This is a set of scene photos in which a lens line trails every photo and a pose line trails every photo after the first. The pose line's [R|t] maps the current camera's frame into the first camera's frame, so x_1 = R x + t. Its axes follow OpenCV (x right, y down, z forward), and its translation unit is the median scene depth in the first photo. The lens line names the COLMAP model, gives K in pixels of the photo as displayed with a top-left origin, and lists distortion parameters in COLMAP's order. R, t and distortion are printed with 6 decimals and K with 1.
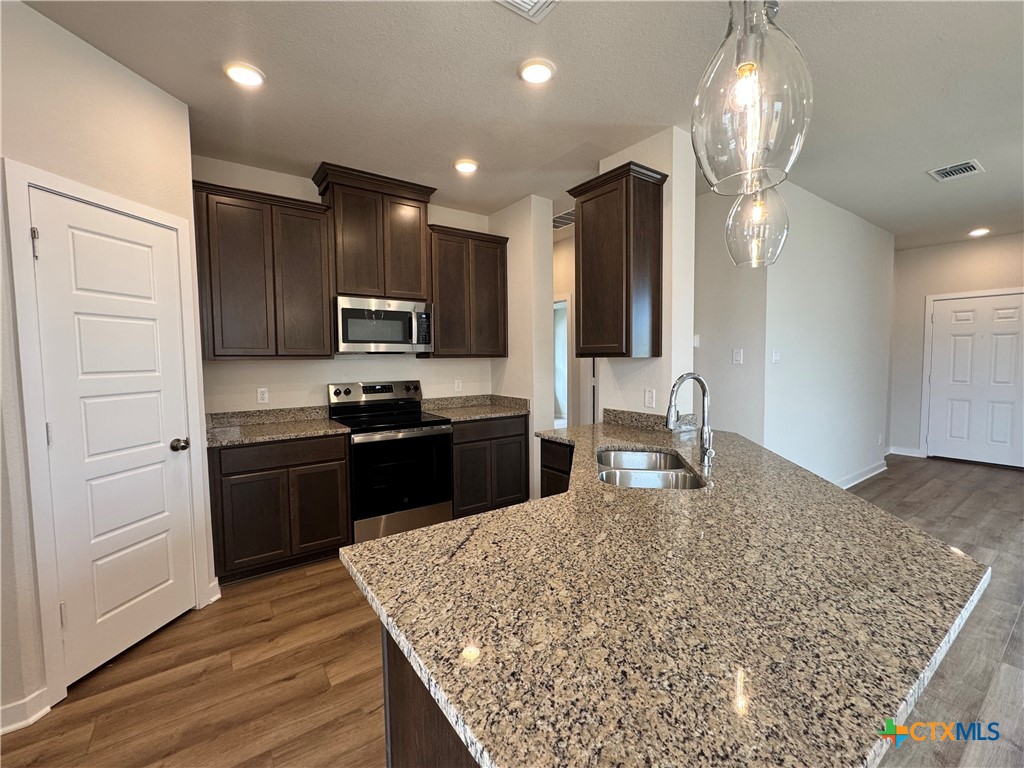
lens RADIAL K [[438.7, 0, 512.0], [0, 438.7, 384.0], [0, 0, 1]] dist [-0.003177, 0.000073]
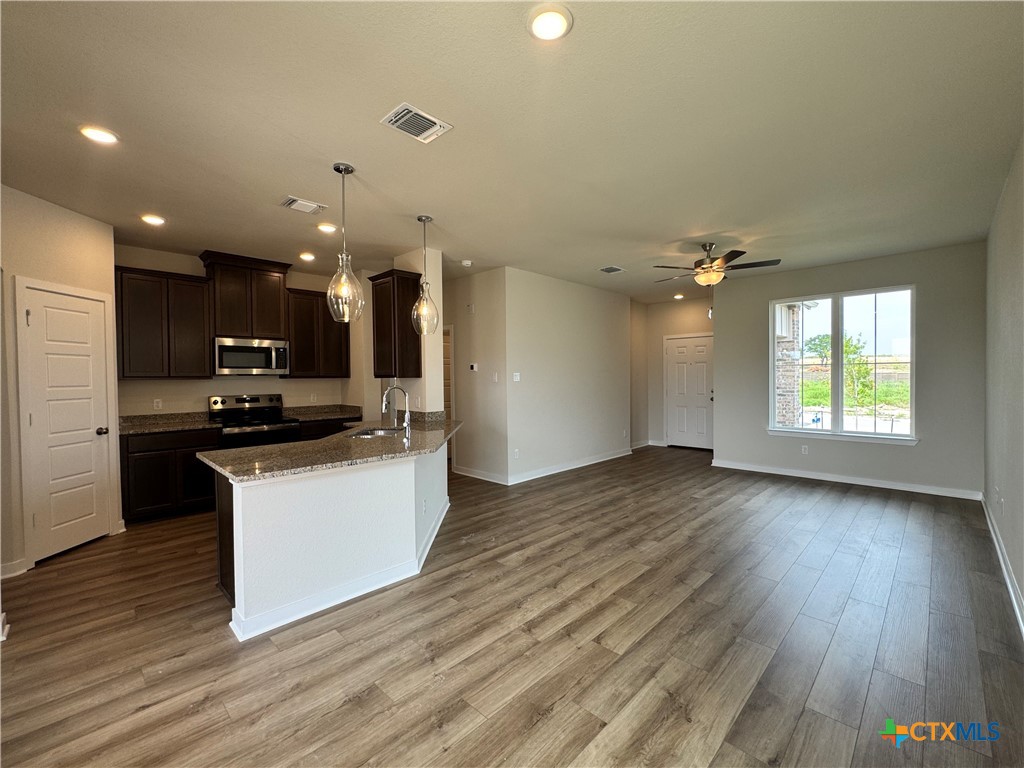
lens RADIAL K [[438.7, 0, 512.0], [0, 438.7, 384.0], [0, 0, 1]] dist [-0.003177, 0.000073]
pose [[0.984651, -0.002653, 0.174516, 0.414637], [0.010592, 0.998950, -0.044578, 0.045517], [-0.174214, 0.045742, 0.983645, -0.787869]]
